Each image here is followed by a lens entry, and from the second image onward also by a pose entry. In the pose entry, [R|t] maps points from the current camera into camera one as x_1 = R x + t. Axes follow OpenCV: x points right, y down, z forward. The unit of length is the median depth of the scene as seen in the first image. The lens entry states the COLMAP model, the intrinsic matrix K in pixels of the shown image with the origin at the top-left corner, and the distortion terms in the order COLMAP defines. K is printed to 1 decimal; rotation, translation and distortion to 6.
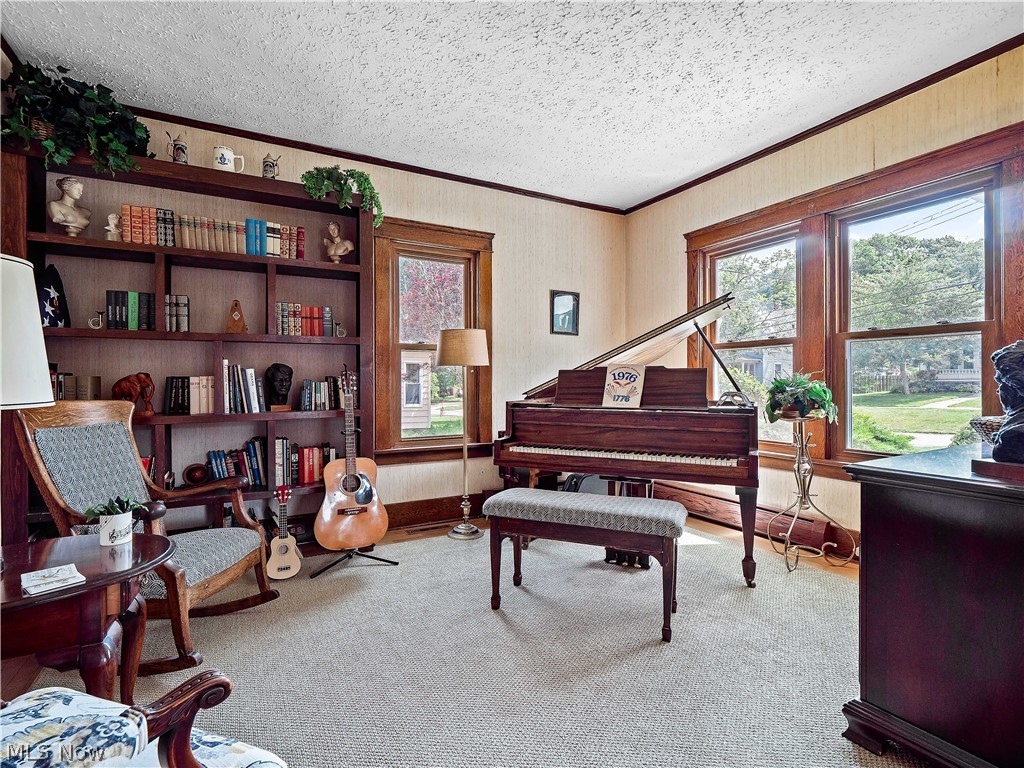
lens RADIAL K [[501.9, 0, 511.6], [0, 501.9, 386.6], [0, 0, 1]] dist [0.005891, -0.005421]
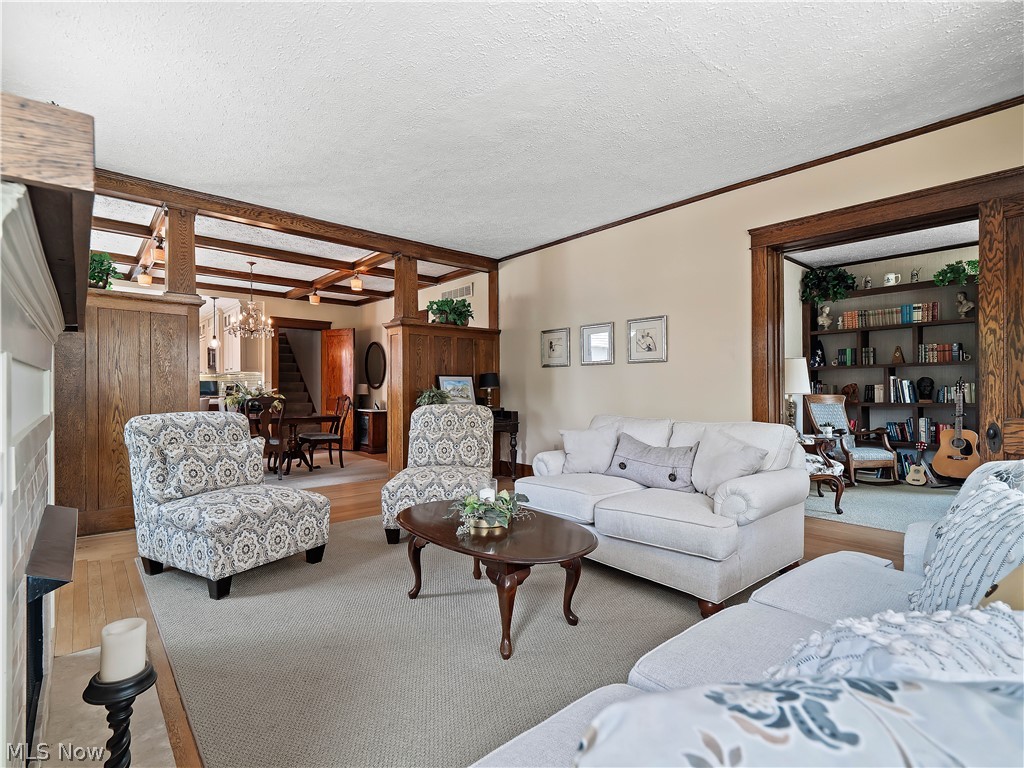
lens RADIAL K [[501.9, 0, 511.6], [0, 501.9, 387.7], [0, 0, 1]] dist [0.005891, -0.005421]
pose [[0.236475, -0.004745, -0.971626, 1.061358], [0.000296, 0.999988, -0.004811, 0.002022], [0.971638, 0.000850, 0.236473, -0.993552]]
